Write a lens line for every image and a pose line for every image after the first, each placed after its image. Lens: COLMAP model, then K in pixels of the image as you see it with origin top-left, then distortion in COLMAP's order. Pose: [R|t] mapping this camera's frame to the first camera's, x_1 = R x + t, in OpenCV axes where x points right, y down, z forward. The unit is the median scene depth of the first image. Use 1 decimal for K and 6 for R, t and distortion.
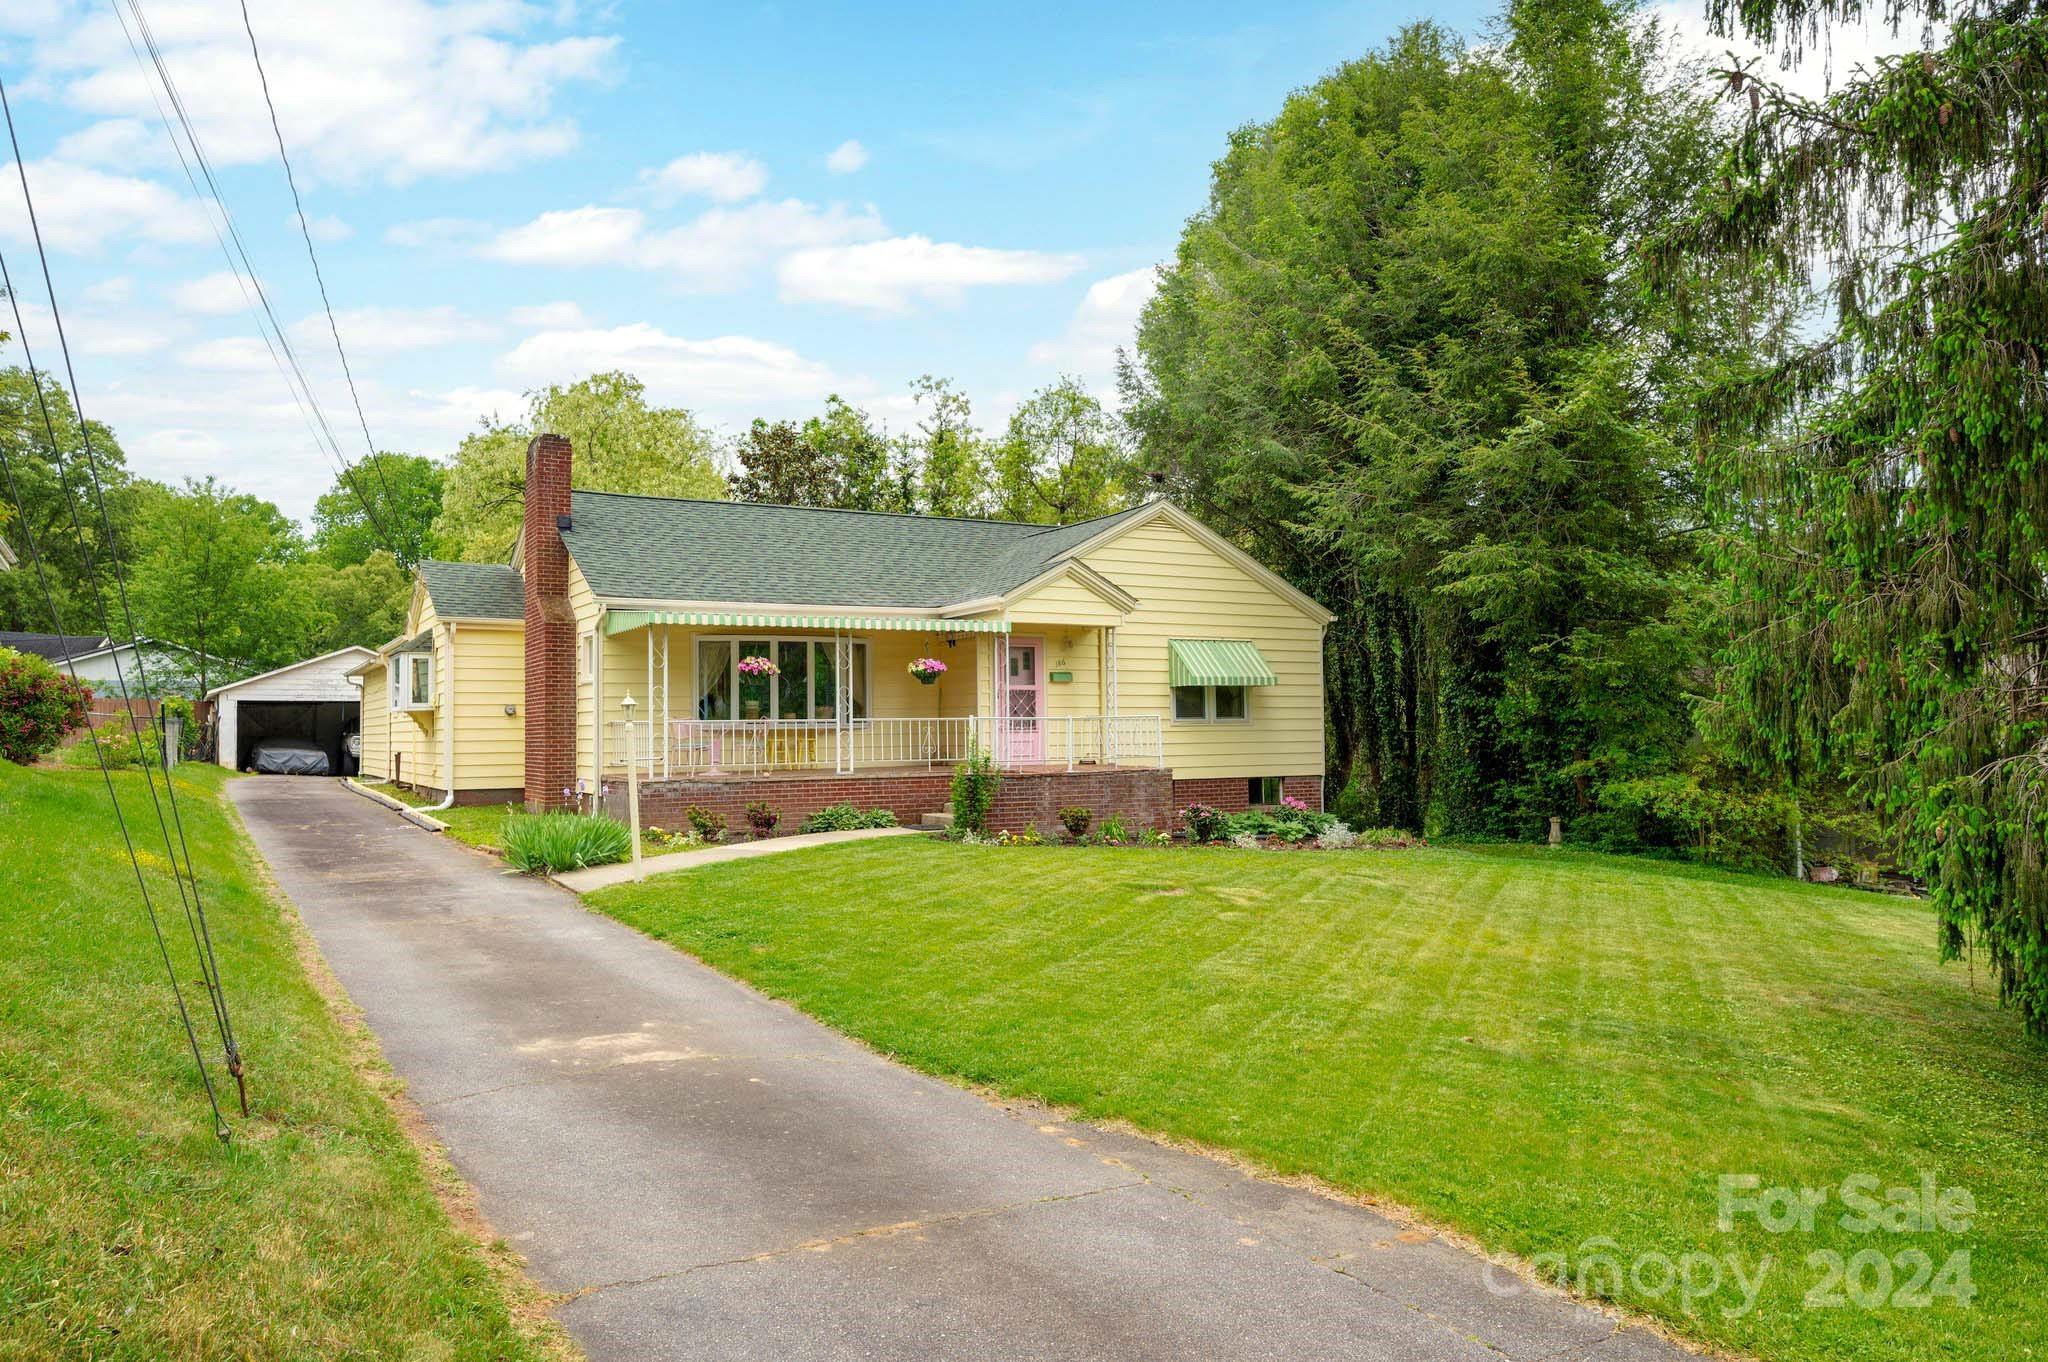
lens RADIAL K [[1363.9, 0, 1018.7], [0, 1363.9, 684.8], [0, 0, 1]] dist [-0.011121, -0.001095]
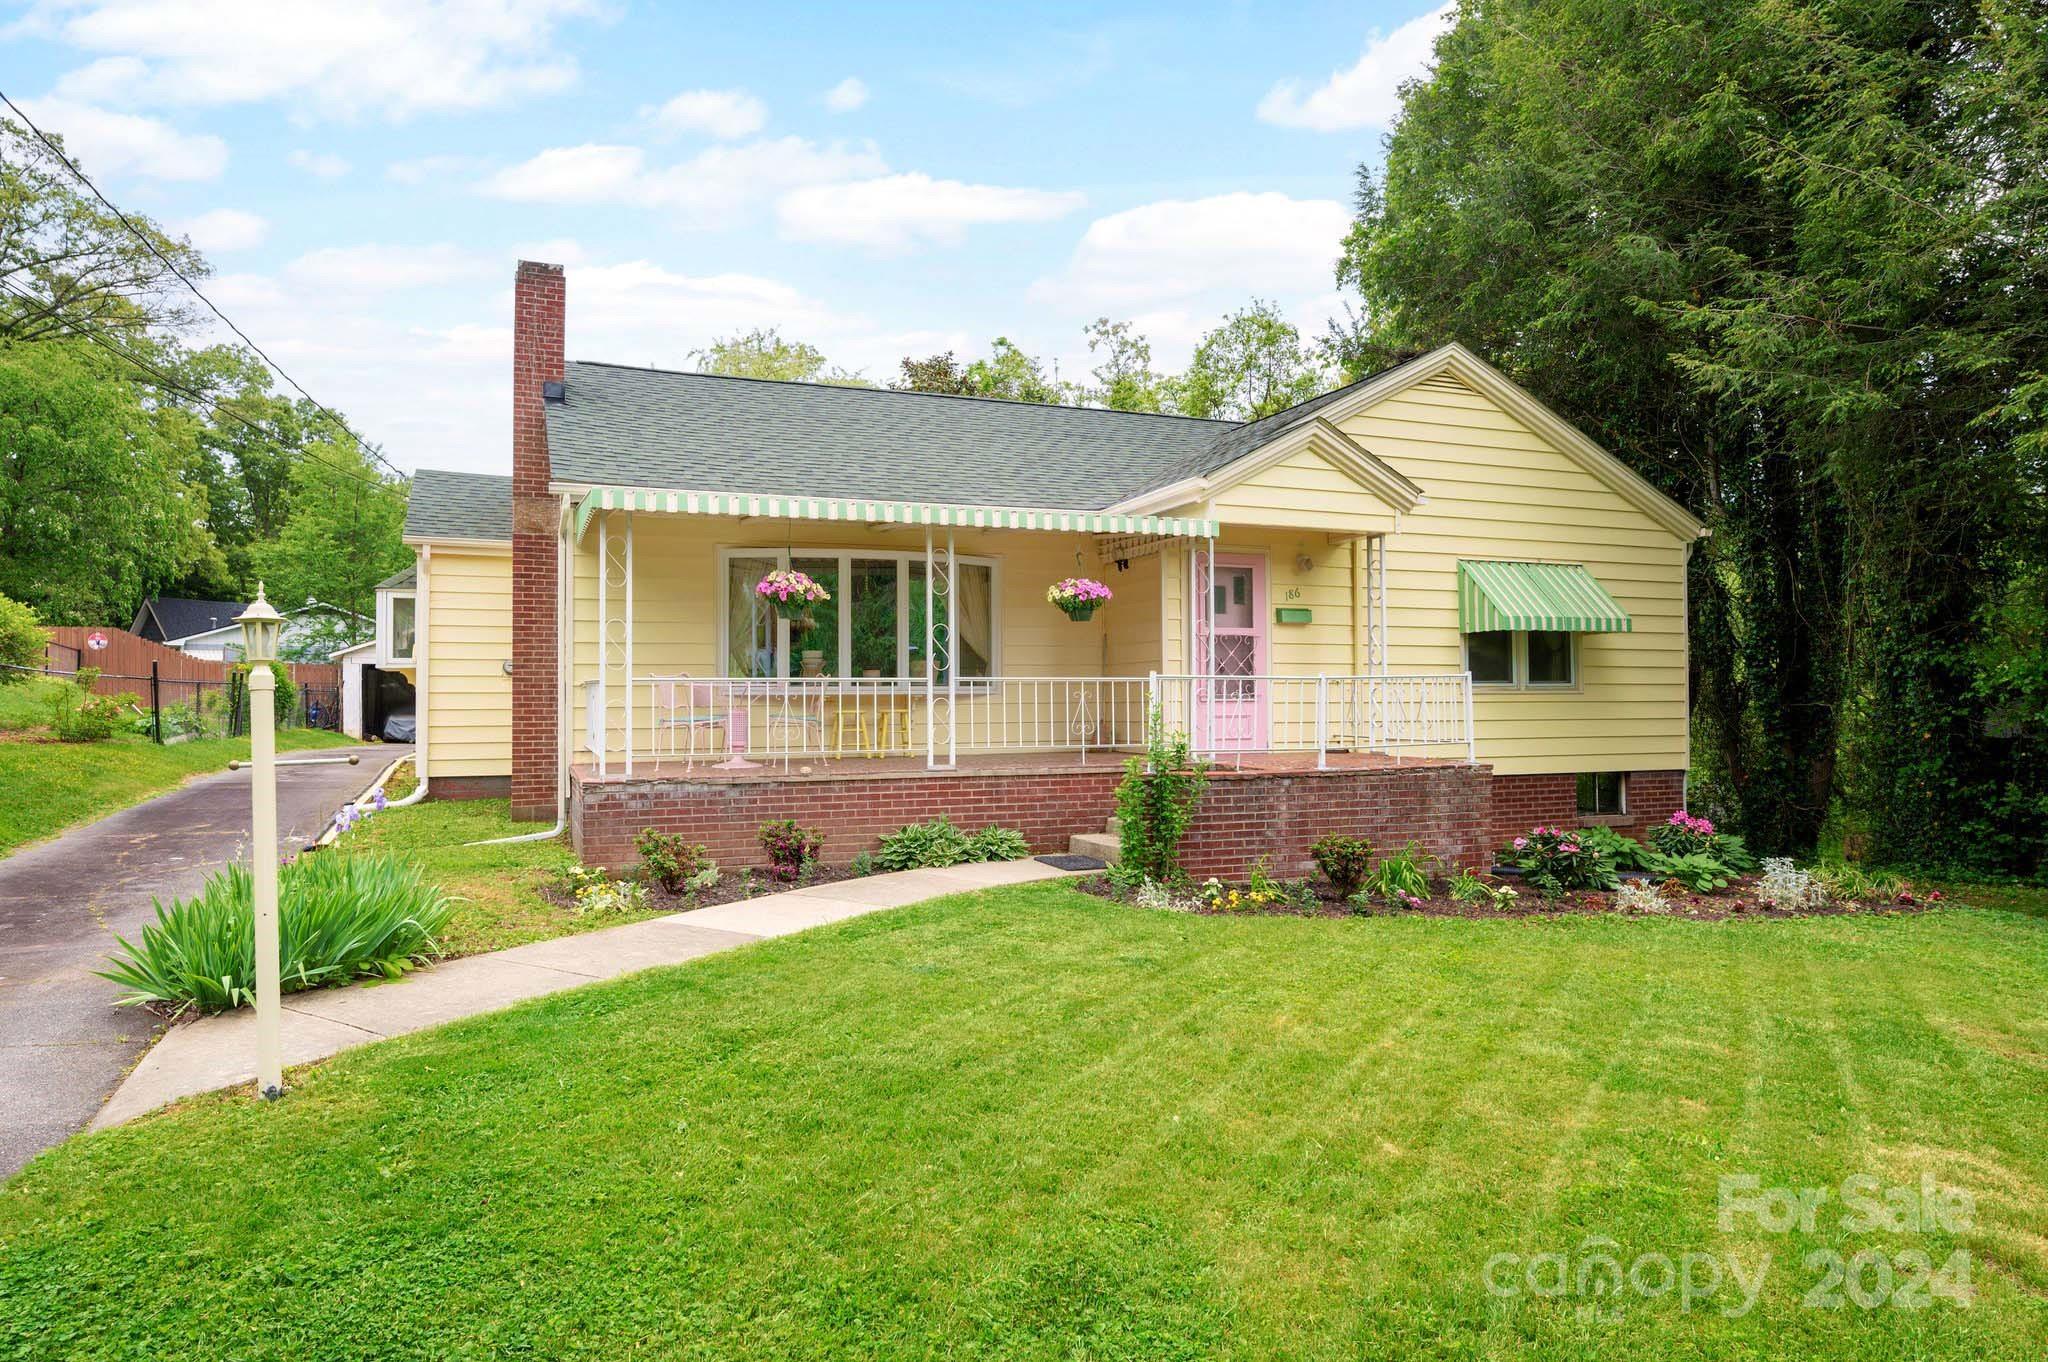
lens RADIAL K [[1173.9, 0, 1016.9], [0, 1173.9, 690.7], [0, 0, 1]] dist [0.000076, -0.000115]
pose [[0.989227, 0.004322, -0.146329, -0.016862], [-0.000807, 0.999710, 0.024075, 0.016586], [0.146390, -0.023698, 0.988943, 0.443861]]
